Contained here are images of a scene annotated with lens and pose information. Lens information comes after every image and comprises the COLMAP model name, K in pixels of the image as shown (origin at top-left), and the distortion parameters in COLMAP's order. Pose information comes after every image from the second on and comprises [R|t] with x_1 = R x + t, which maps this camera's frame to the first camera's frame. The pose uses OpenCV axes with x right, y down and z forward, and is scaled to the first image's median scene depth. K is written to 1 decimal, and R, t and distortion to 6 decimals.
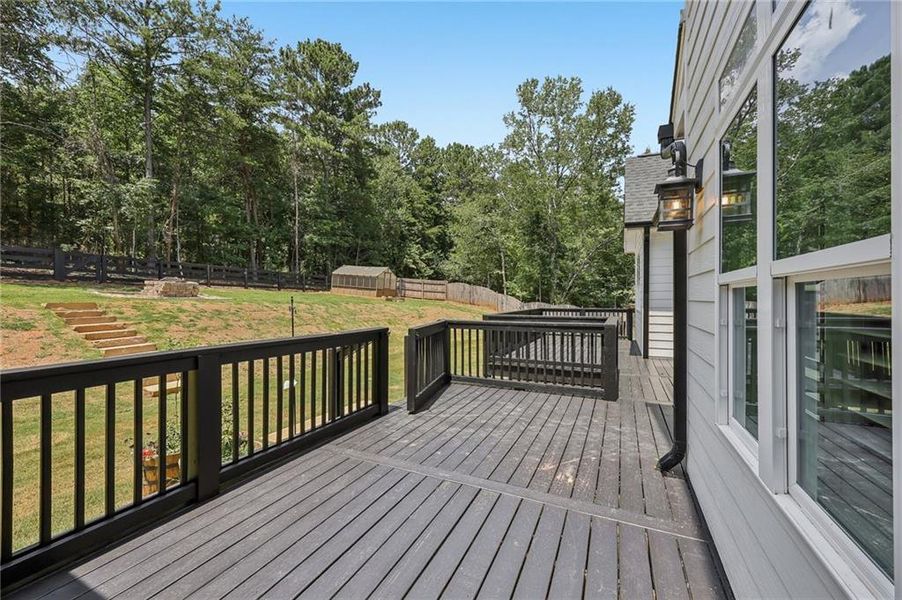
lens RADIAL K [[392.0, 0, 447.3], [0, 392.0, 300.1], [0, 0, 1]] dist [0.026737, -0.000150]
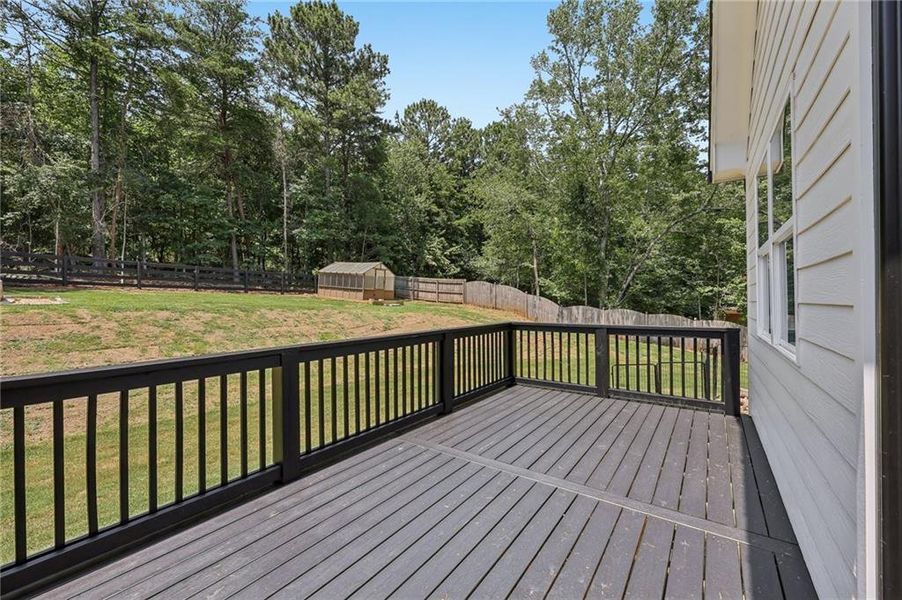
lens RADIAL K [[353.0, 0, 453.5], [0, 353.0, 306.3], [0, 0, 1]] dist [0.013114, 0.000302]
pose [[0.977313, -0.004017, -0.211763, 0.131510], [0.006657, 0.999909, 0.011756, -0.001980], [0.211697, -0.012899, 0.977250, 0.293215]]
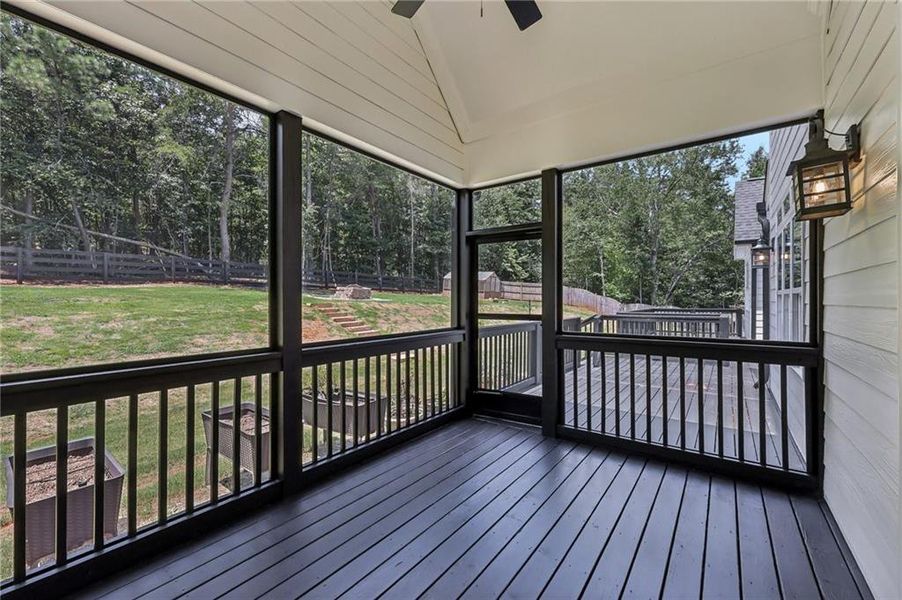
lens RADIAL K [[392.0, 0, 467.9], [0, 392.0, 300.5], [0, 0, 1]] dist [0.026737, -0.000150]
pose [[0.986306, -0.005886, -0.164824, -0.034094], [0.004903, 0.999968, -0.006370, 0.001903], [0.164856, 0.005475, 0.986302, -0.071637]]
